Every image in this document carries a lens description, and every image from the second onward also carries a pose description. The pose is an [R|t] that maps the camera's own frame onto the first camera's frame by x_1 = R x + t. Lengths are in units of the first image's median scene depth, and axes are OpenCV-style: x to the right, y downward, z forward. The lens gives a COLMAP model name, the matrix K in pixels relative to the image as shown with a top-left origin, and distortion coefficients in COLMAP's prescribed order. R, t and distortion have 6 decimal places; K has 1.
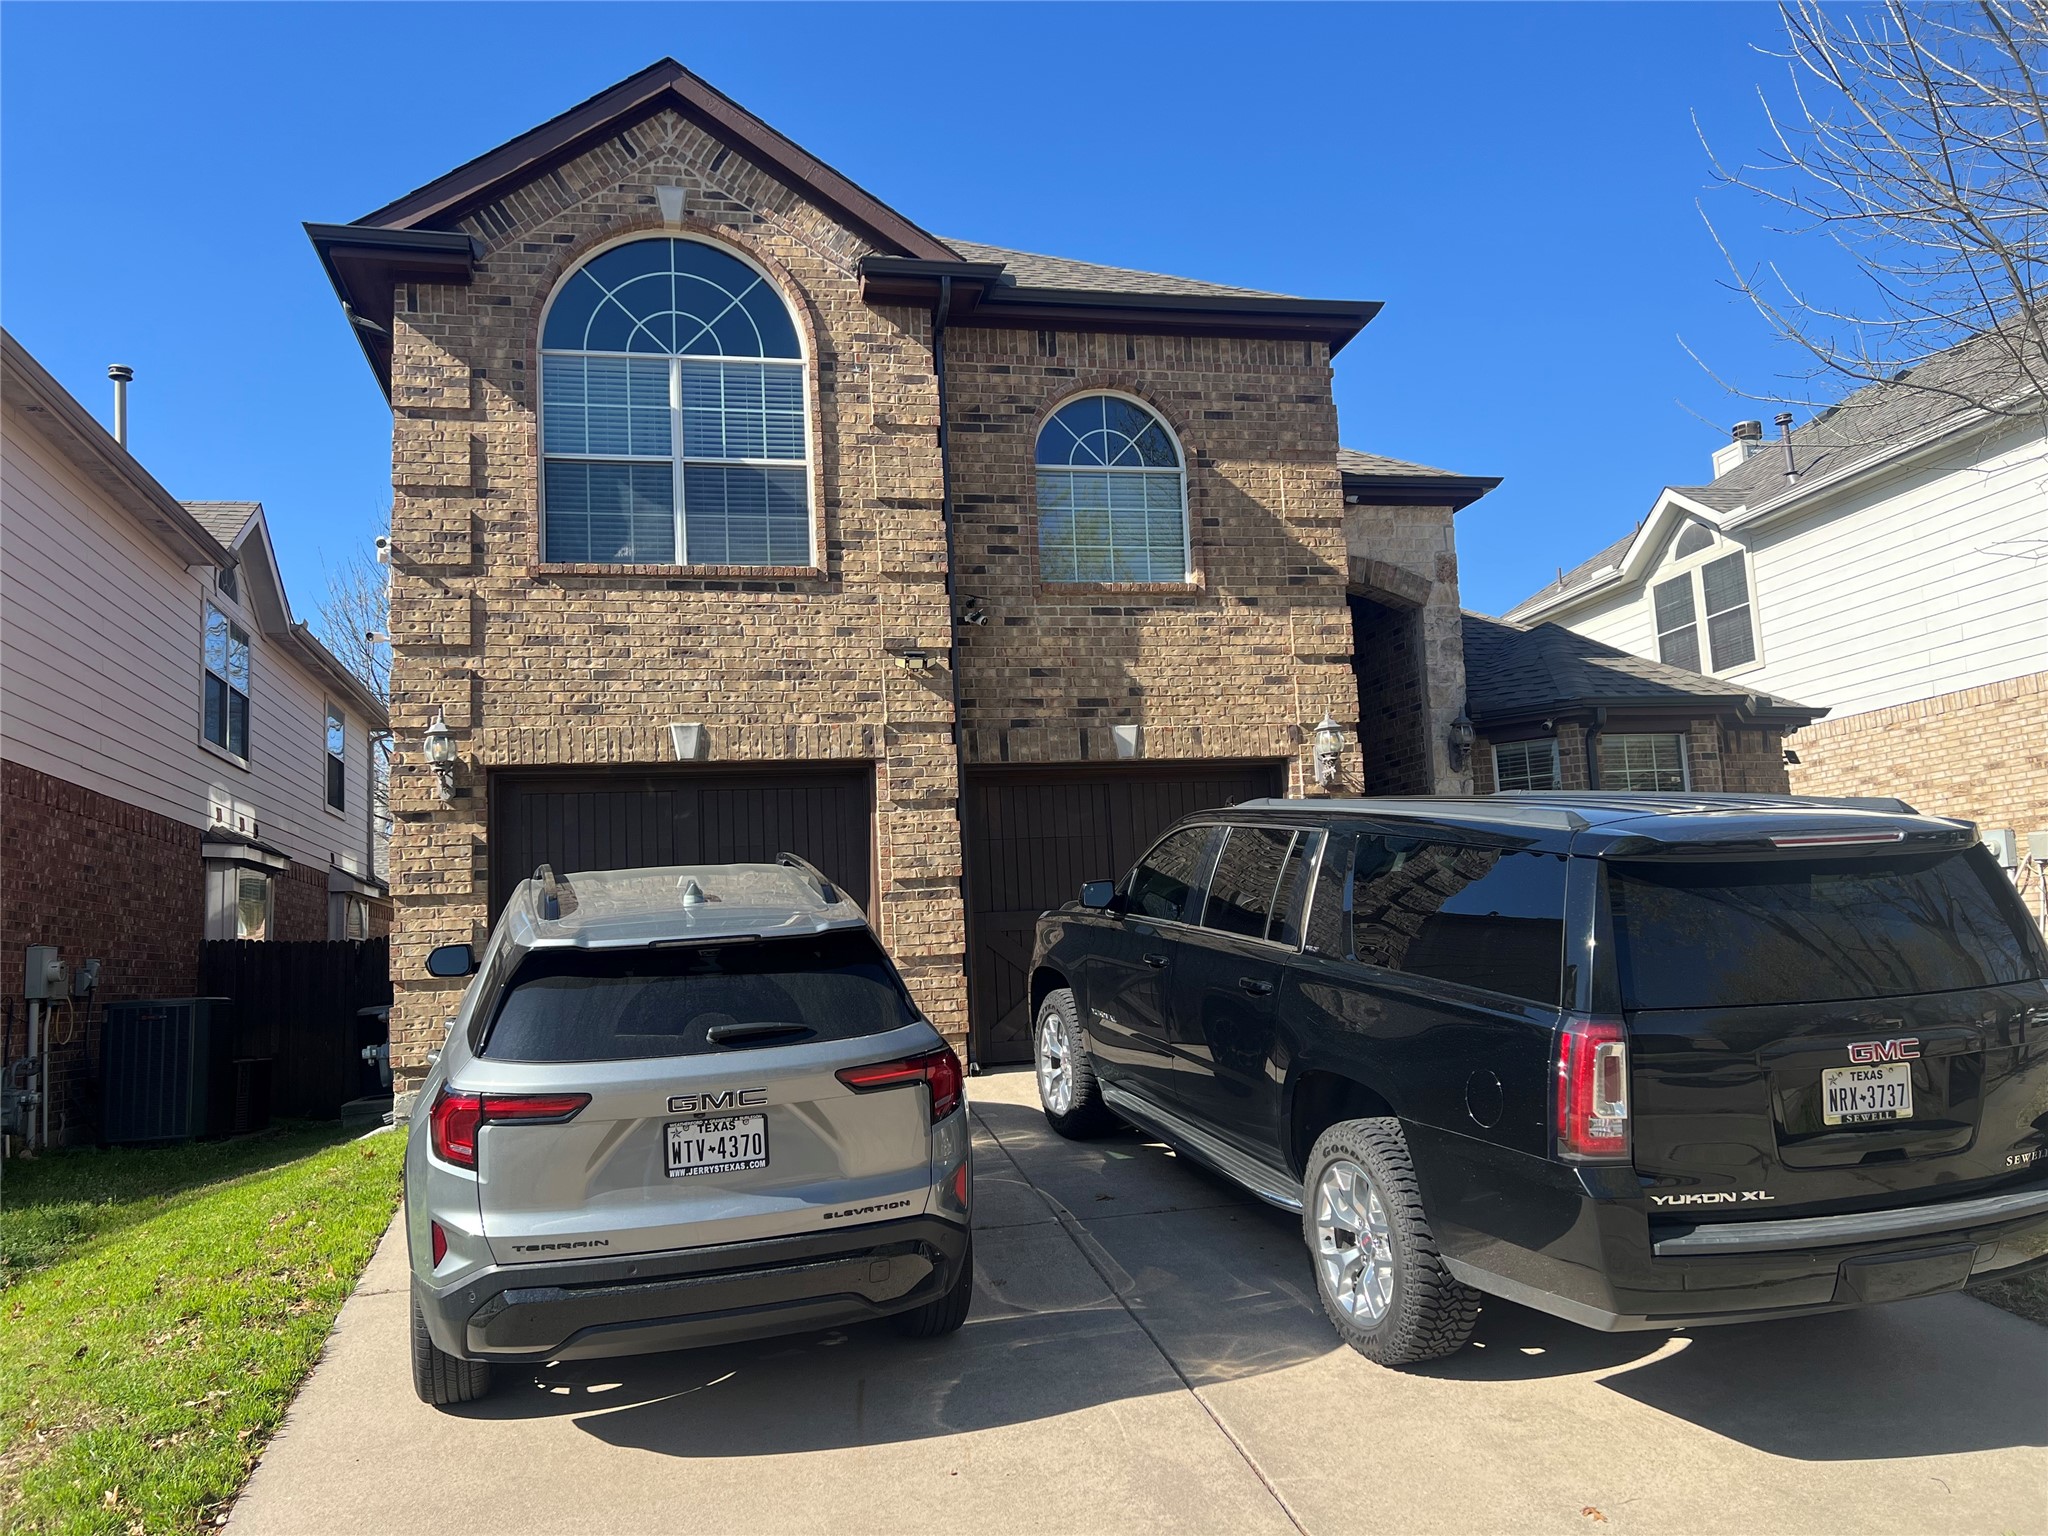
lens RADIAL K [[1547.5, 0, 1023.0], [0, 1547.5, 771.1], [0, 0, 1]] dist [0.100655, 0.000485]
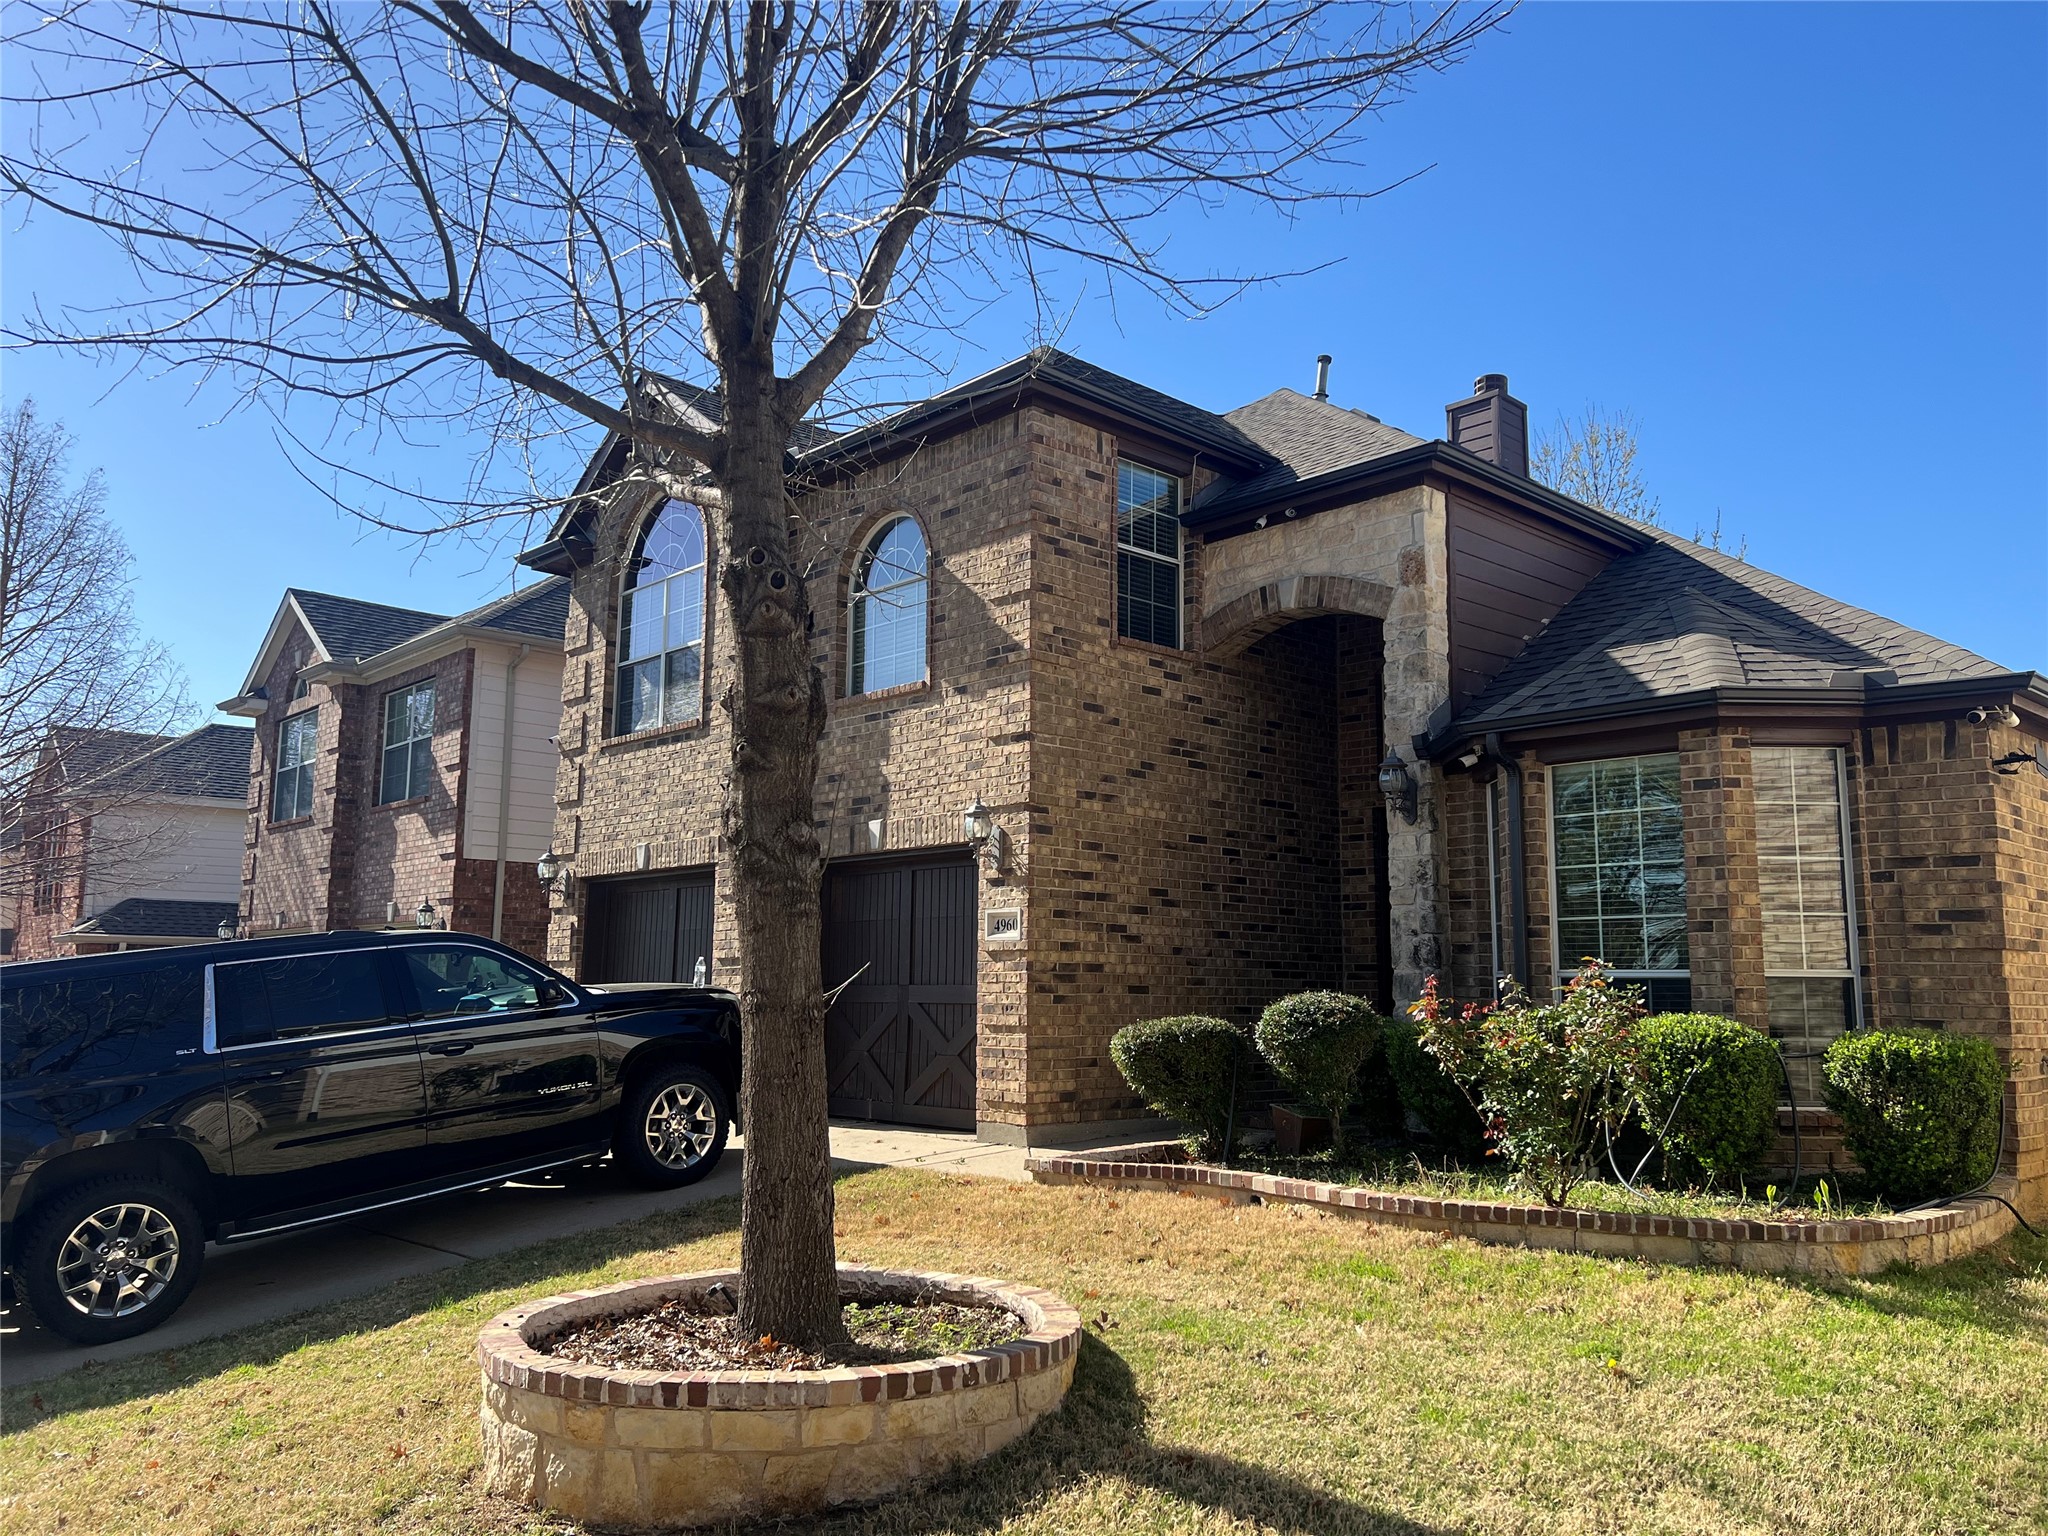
lens RADIAL K [[1547.5, 0, 1022.2], [0, 1547.5, 767.1], [0, 0, 1]] dist [0.100655, 0.000485]
pose [[0.505843, -0.070252, -0.859760, 1.043486], [0.081076, 0.996138, -0.033694, -0.021101], [0.858807, -0.052662, 0.509585, 0.513556]]
